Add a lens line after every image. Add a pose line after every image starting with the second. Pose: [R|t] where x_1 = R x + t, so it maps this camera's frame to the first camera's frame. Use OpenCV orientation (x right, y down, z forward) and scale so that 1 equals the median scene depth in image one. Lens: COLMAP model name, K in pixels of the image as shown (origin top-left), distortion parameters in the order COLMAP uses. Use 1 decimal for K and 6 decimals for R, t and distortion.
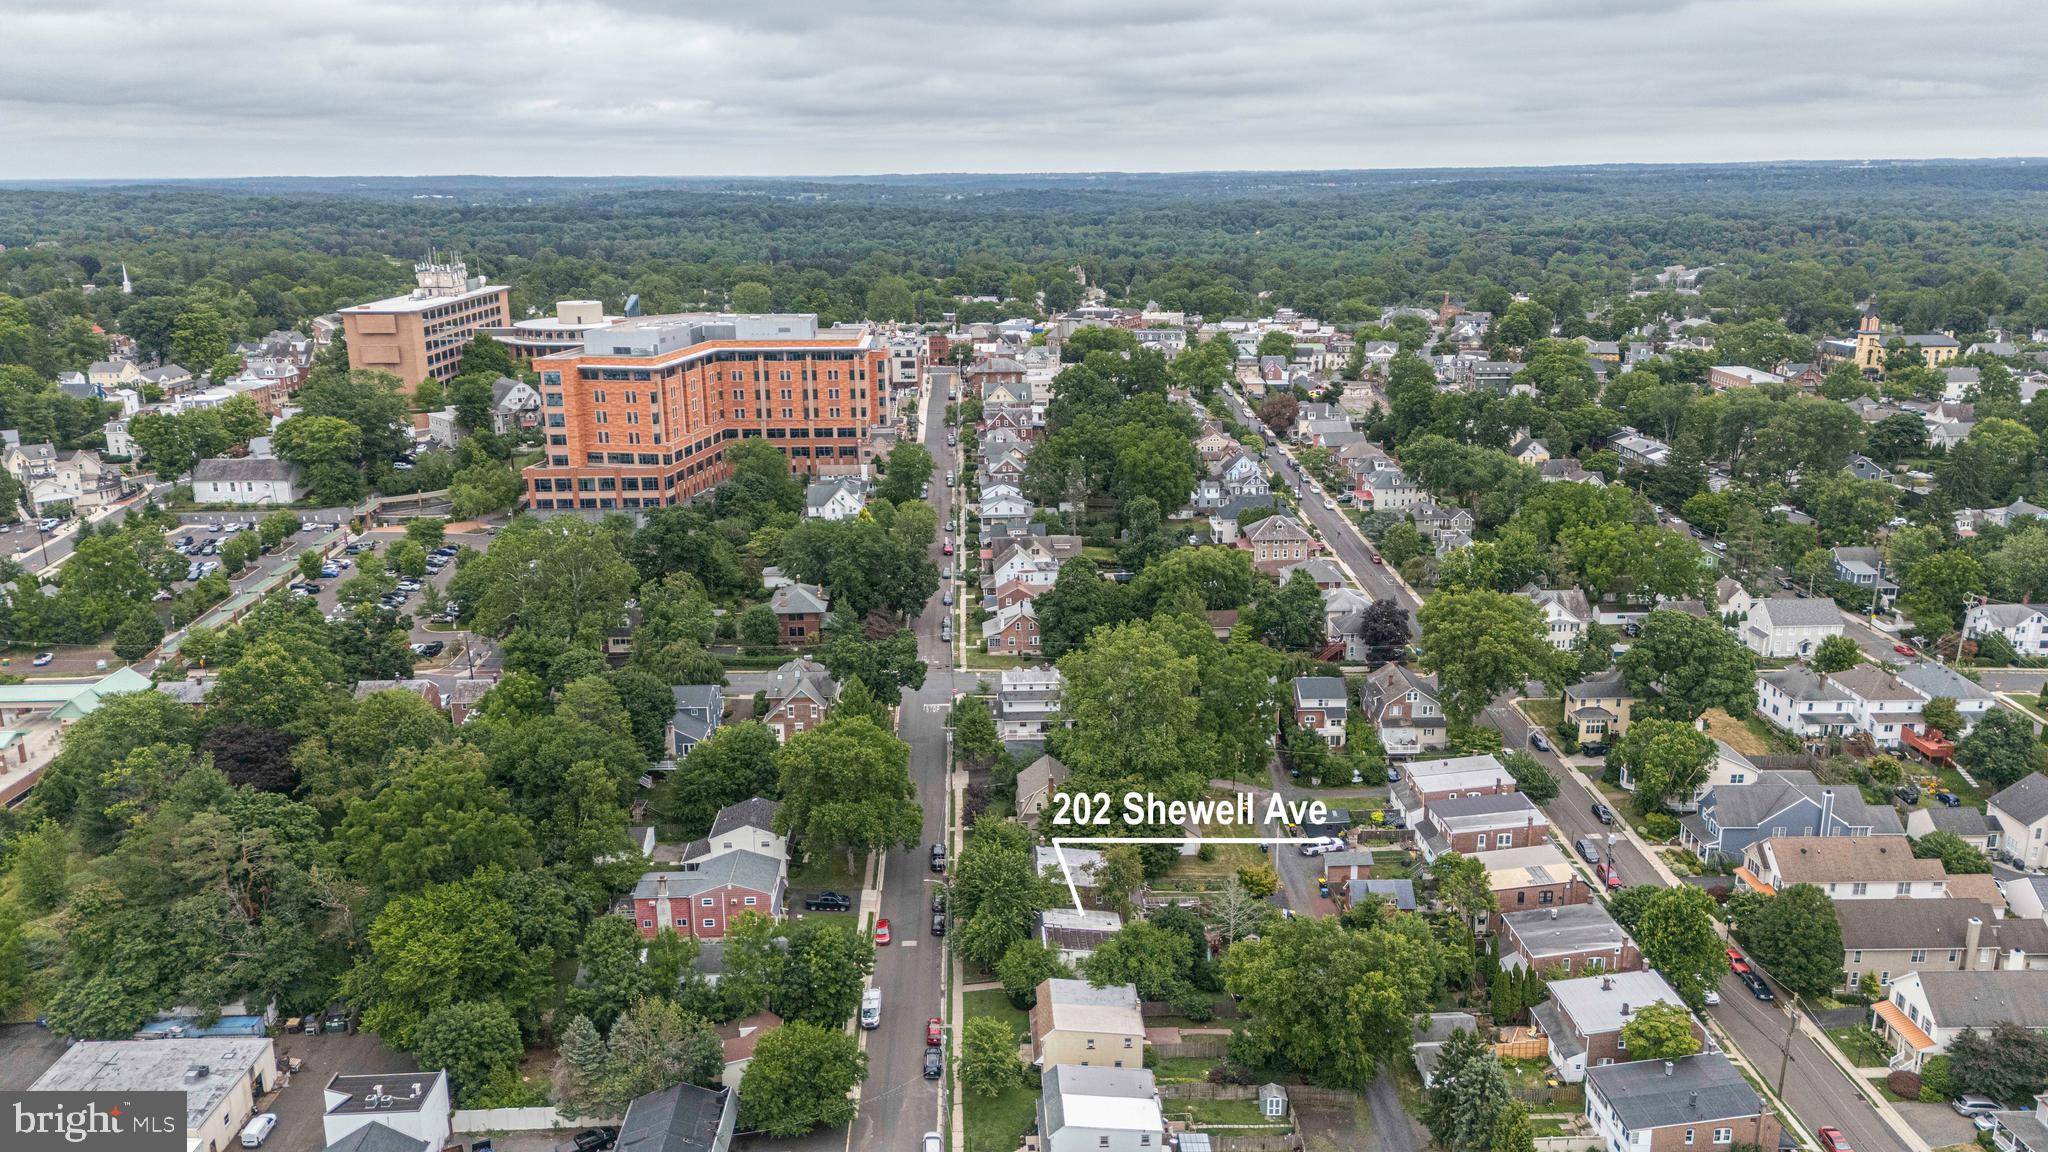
lens RADIAL K [[1578.1, 0, 1016.7], [0, 1578.1, 584.4], [0, 0, 1]] dist [0.074763, -0.074697]
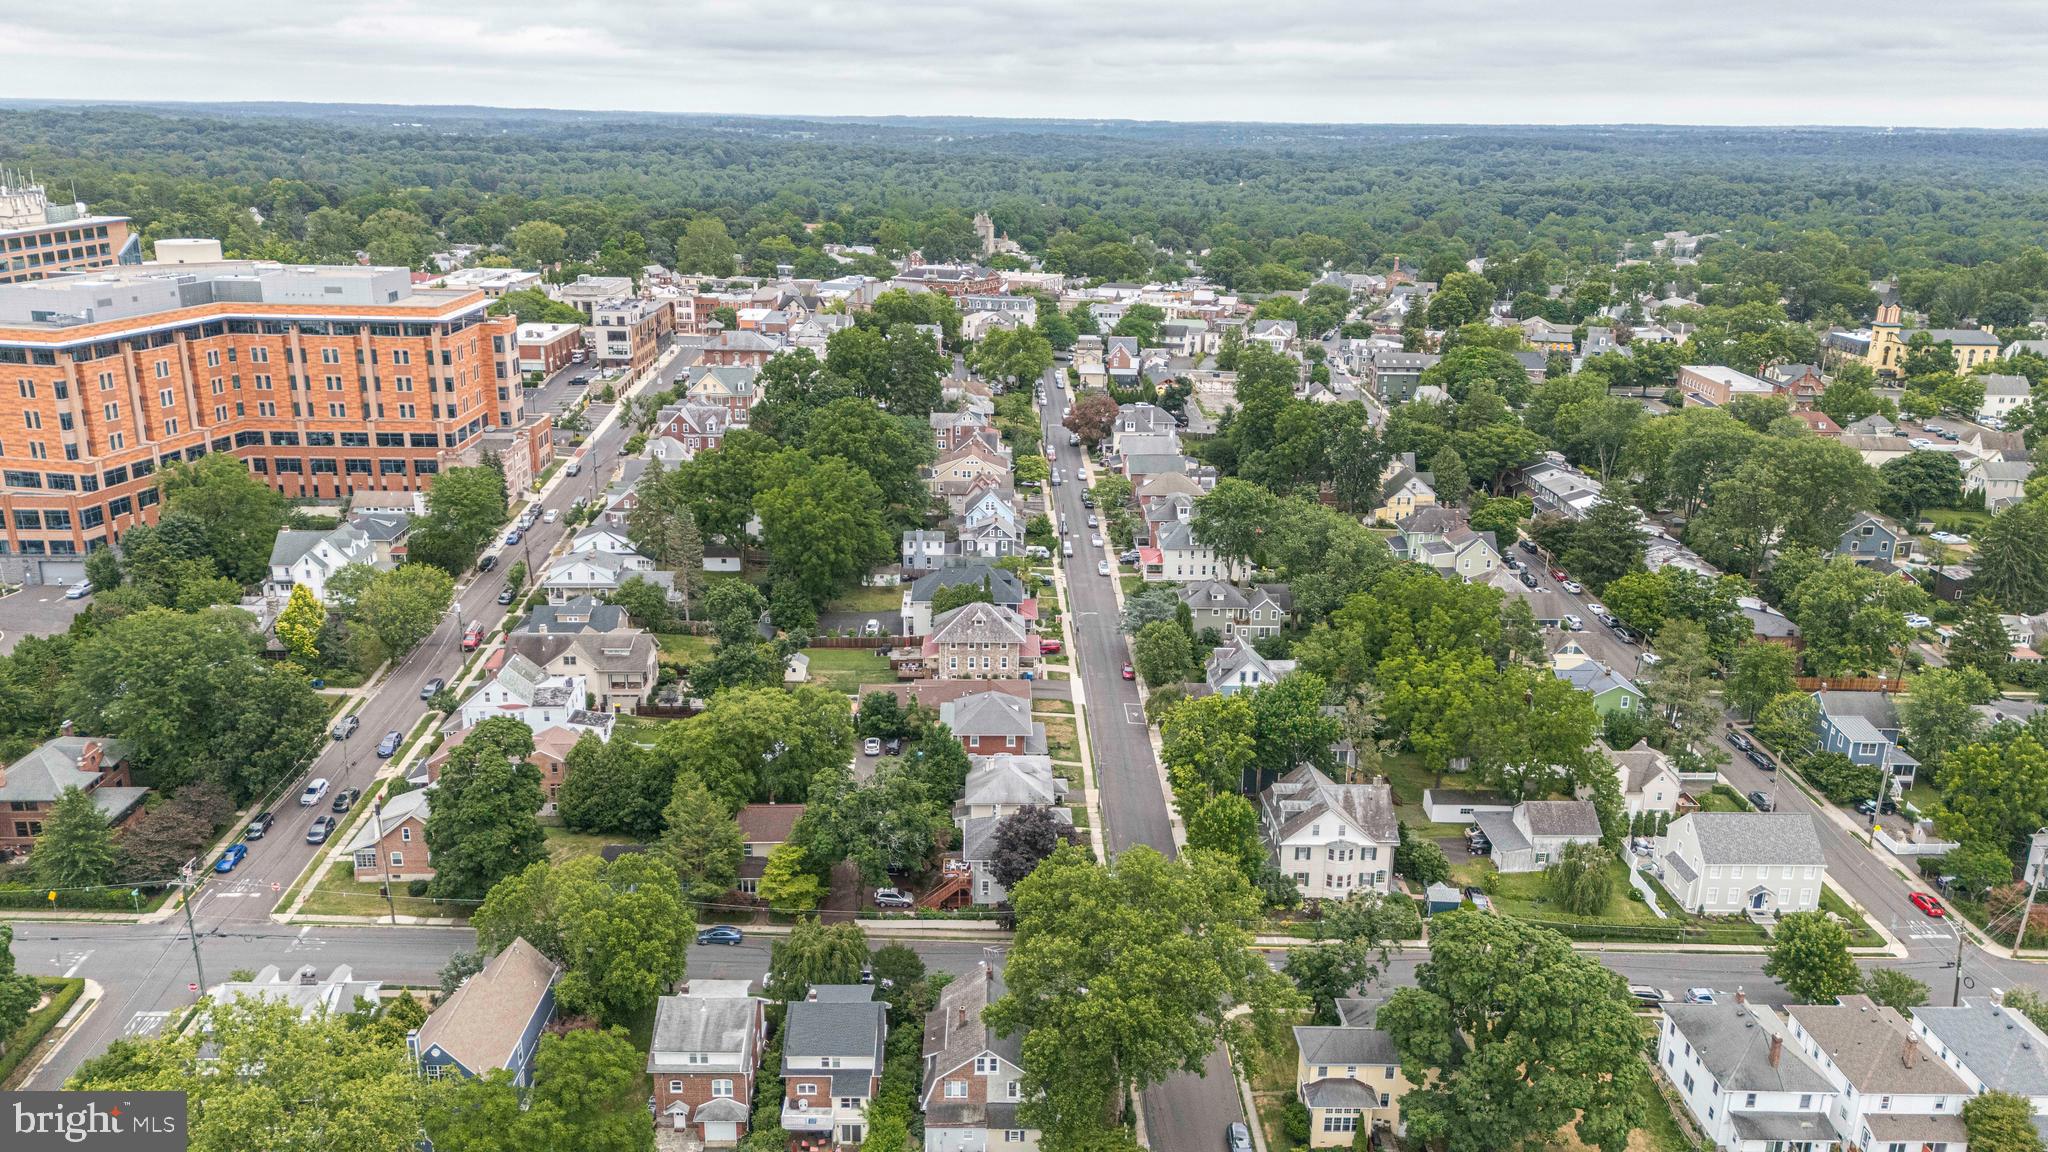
lens RADIAL K [[1578.1, 0, 1034.8], [0, 1578.1, 579.1], [0, 0, 1]] dist [0.074763, -0.074697]
pose [[0.999663, 0.025181, 0.006278, 0.157111], [-0.025348, 0.999284, 0.028090, -0.061804], [-0.005566, -0.028239, 0.999586, 0.297965]]
